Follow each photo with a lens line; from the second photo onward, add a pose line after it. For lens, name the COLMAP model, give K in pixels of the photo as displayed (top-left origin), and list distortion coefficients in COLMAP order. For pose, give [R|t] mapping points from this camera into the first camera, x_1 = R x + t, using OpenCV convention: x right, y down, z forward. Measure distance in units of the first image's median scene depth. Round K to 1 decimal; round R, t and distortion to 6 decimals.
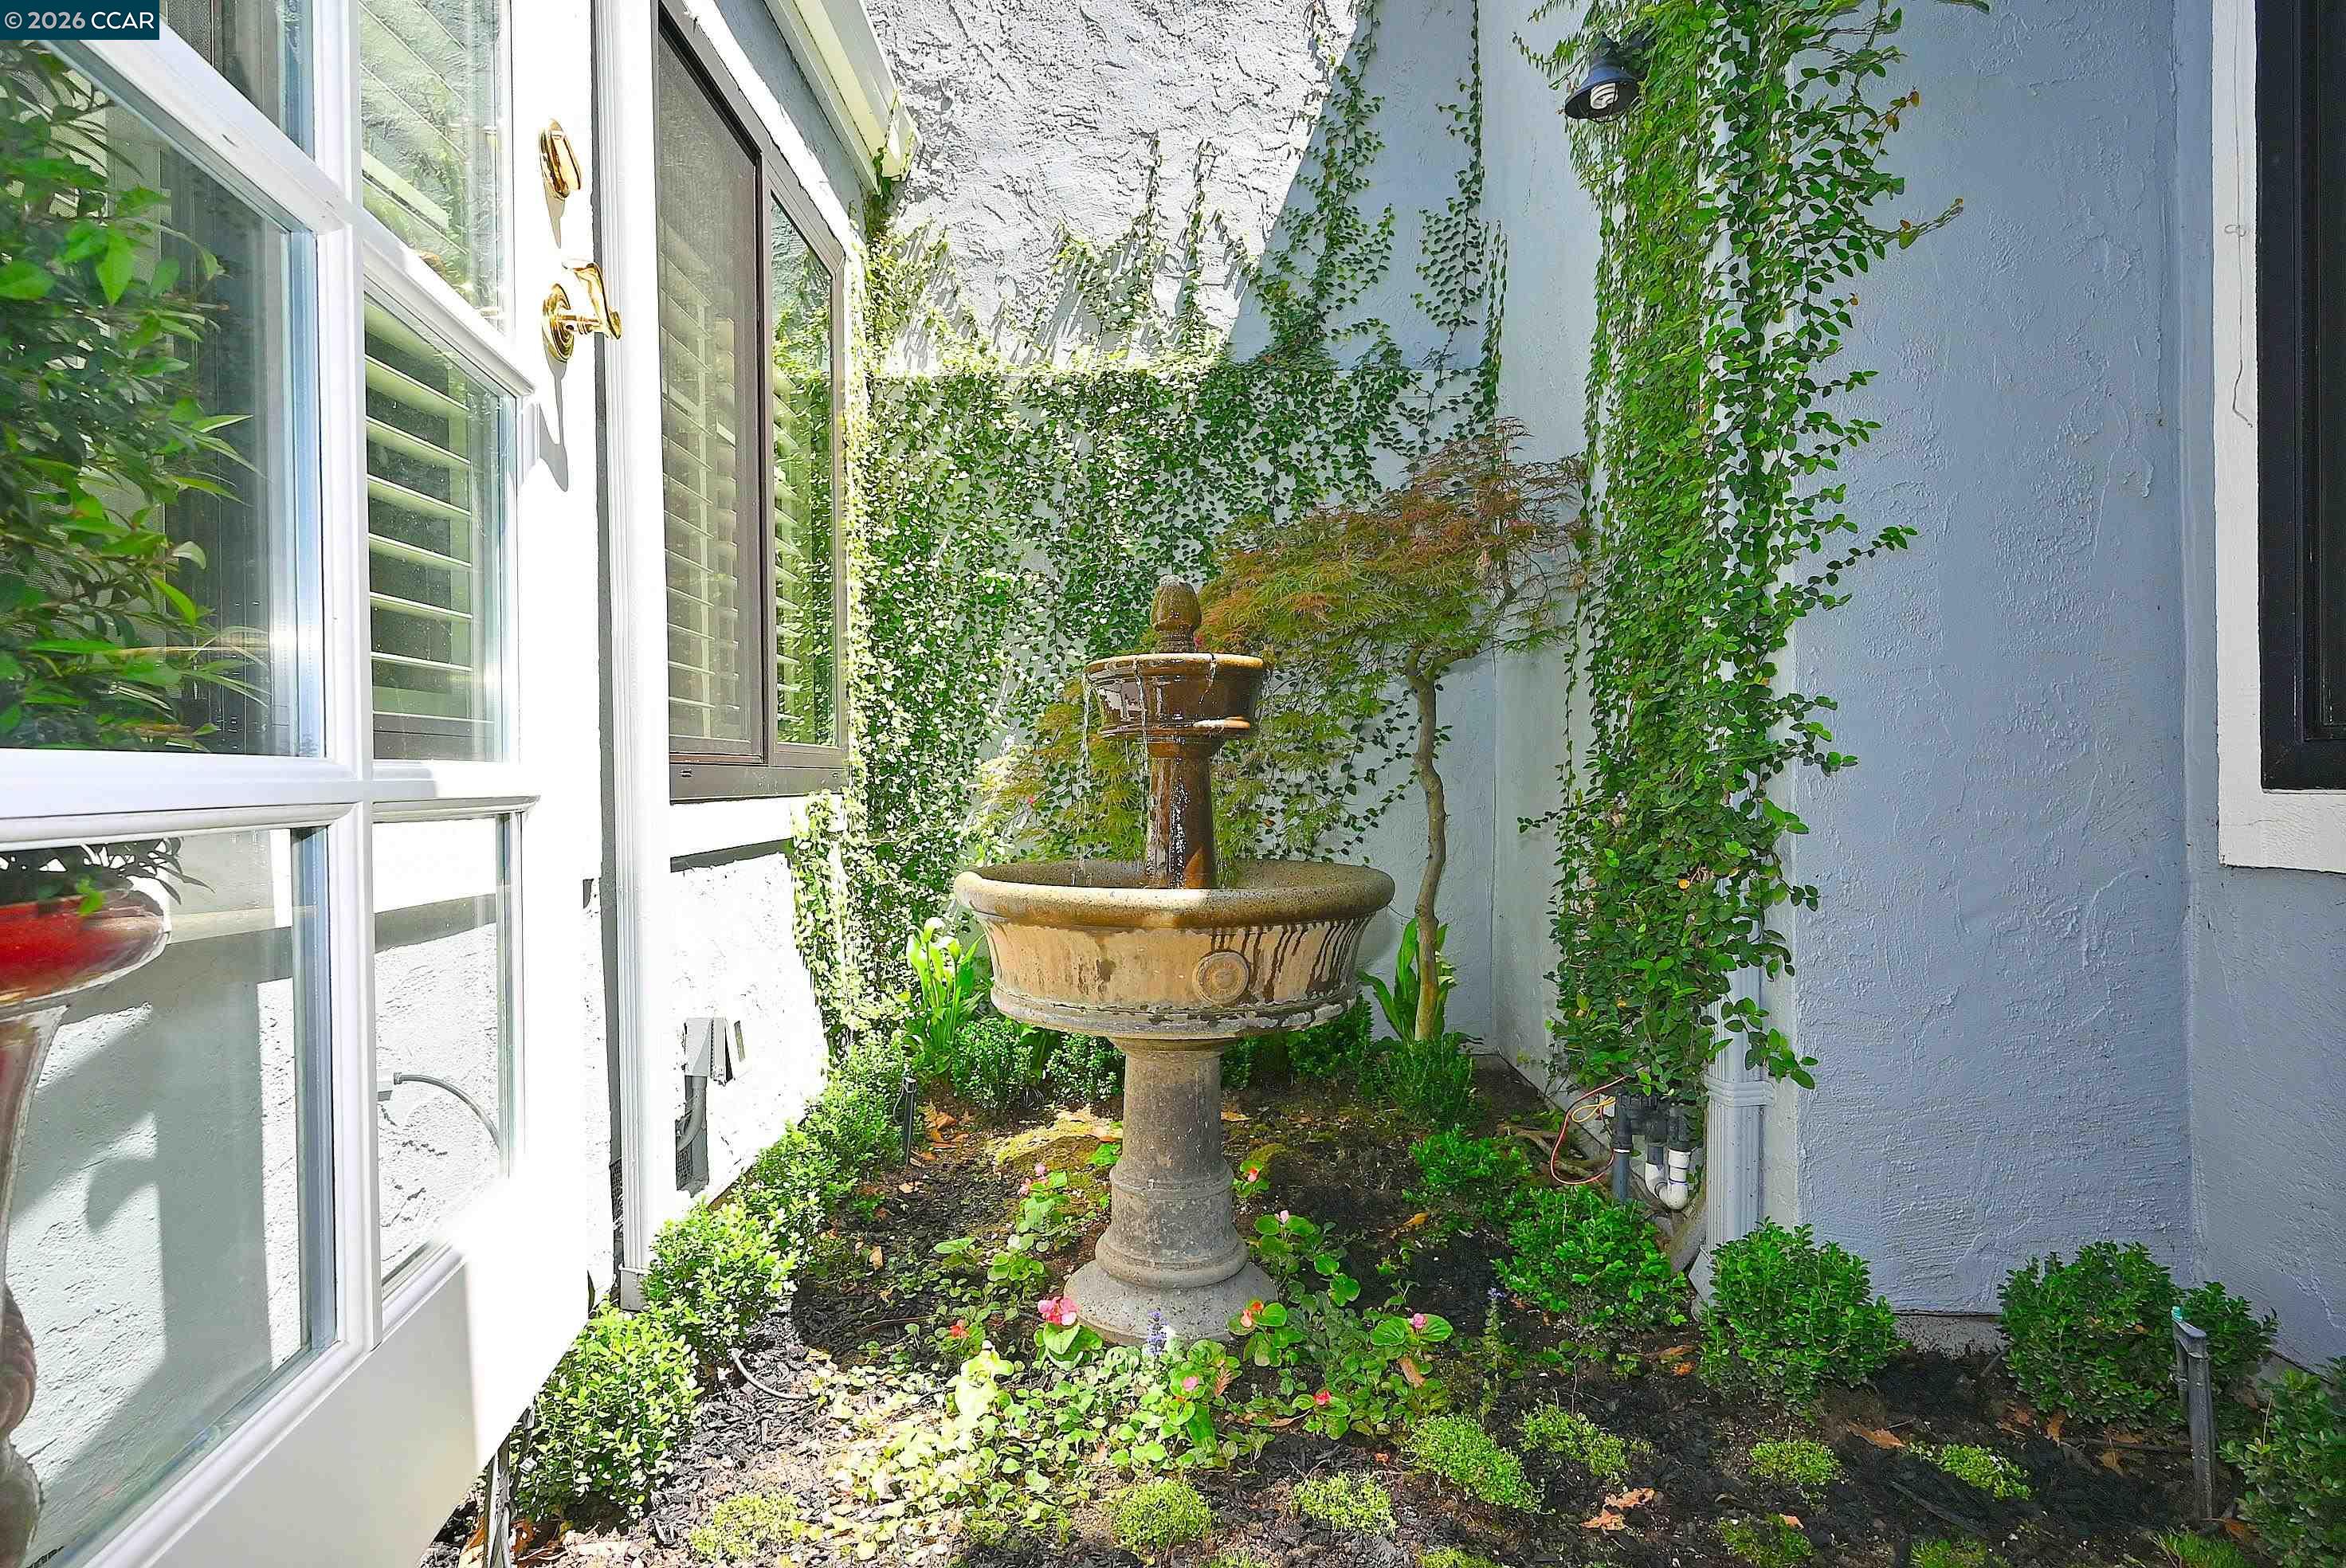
lens RADIAL K [[1163.4, 0, 1163.0], [0, 1163.4, 786.1], [0, 0, 1]] dist [-0.006041, 0.003045]
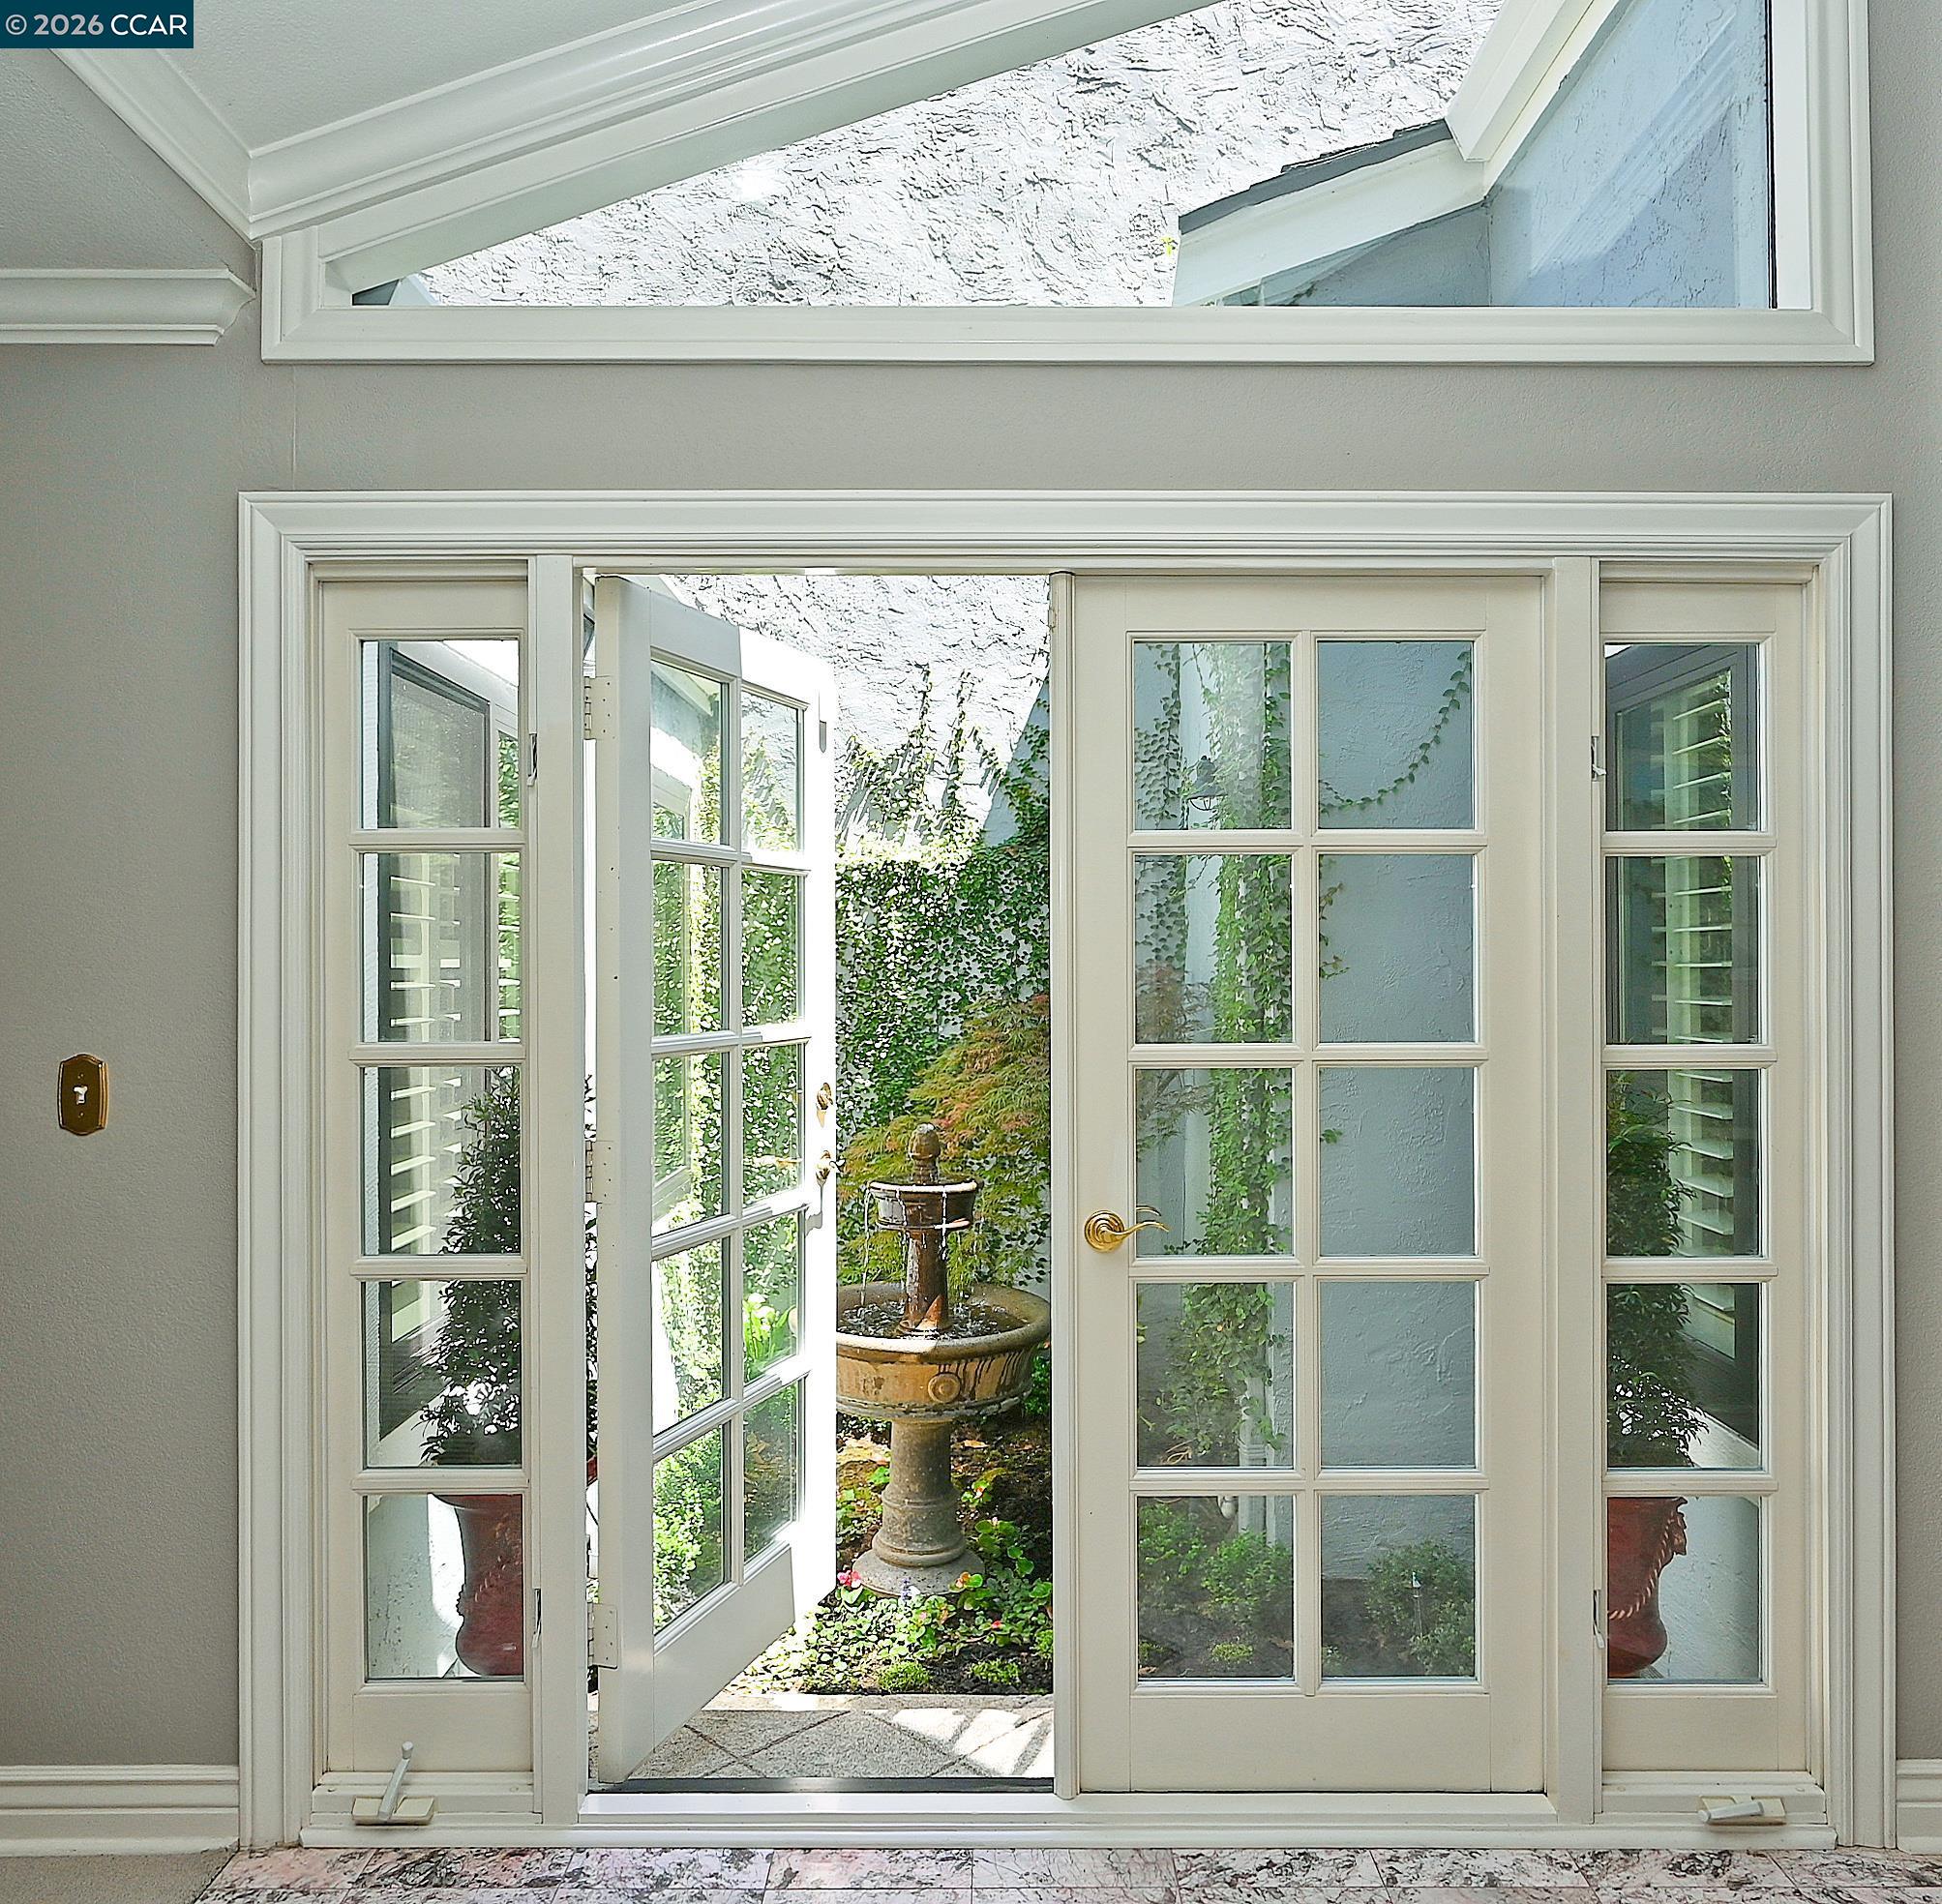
lens RADIAL K [[1434.0, 0, 979.5], [0, 1434.0, 945.0], [0, 0, 1]] dist [-0.004028, -0.000097]
pose [[0.999939, 0.006211, 0.009119, 0.040348], [-0.006087, 0.999889, -0.013620, -0.242780], [-0.009203, 0.013564, 0.999866, -0.601593]]
